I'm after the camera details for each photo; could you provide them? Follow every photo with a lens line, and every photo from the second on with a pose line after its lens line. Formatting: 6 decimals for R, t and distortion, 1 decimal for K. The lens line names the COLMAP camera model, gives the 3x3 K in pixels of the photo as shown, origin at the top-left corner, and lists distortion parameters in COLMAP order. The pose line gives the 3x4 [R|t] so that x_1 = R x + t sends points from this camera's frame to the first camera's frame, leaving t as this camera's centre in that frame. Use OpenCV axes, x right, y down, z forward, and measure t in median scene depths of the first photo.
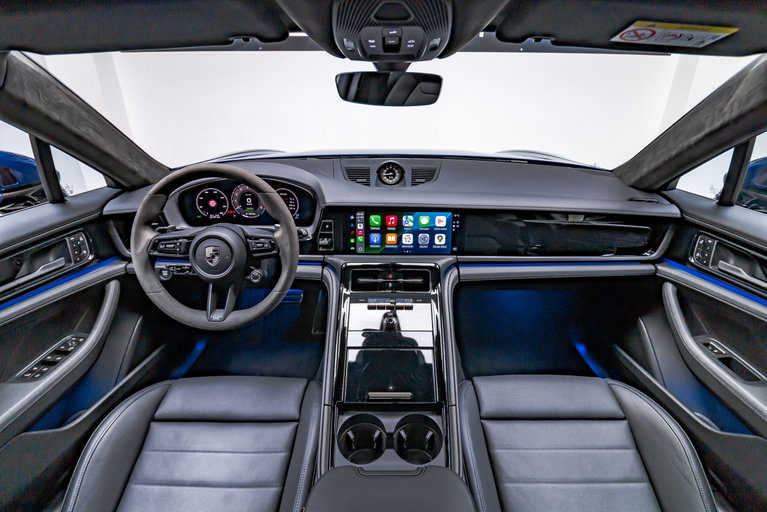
lens RADIAL K [[365.7, 0, 382.4], [0, 365.7, 245.1], [0, 0, 1]] dist [-0.002643, -0.000563]
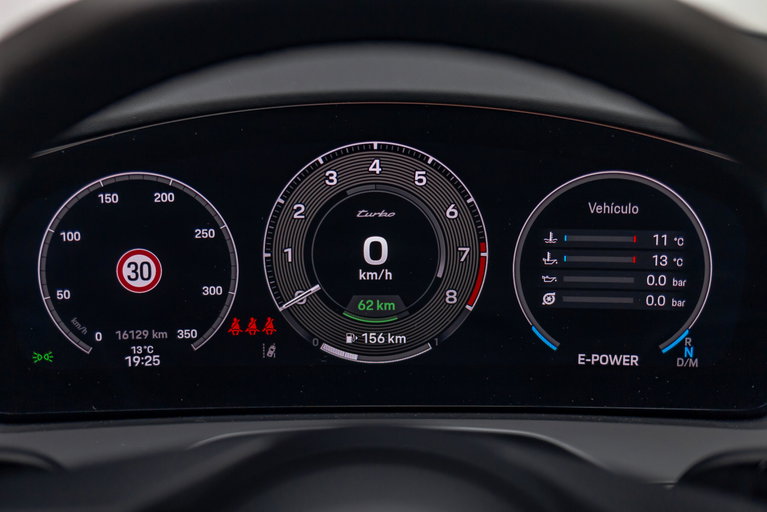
lens RADIAL K [[1264.0, 0, 346.7], [0, 1264.0, 294.8], [0, 0, 1]] dist [-0.069828, 0.000000]
pose [[0.999499, -0.005470, 0.031174, -0.417741], [0.008995, 0.993429, -0.114099, -0.045888], [-0.030345, 0.114322, 0.992980, 0.503573]]
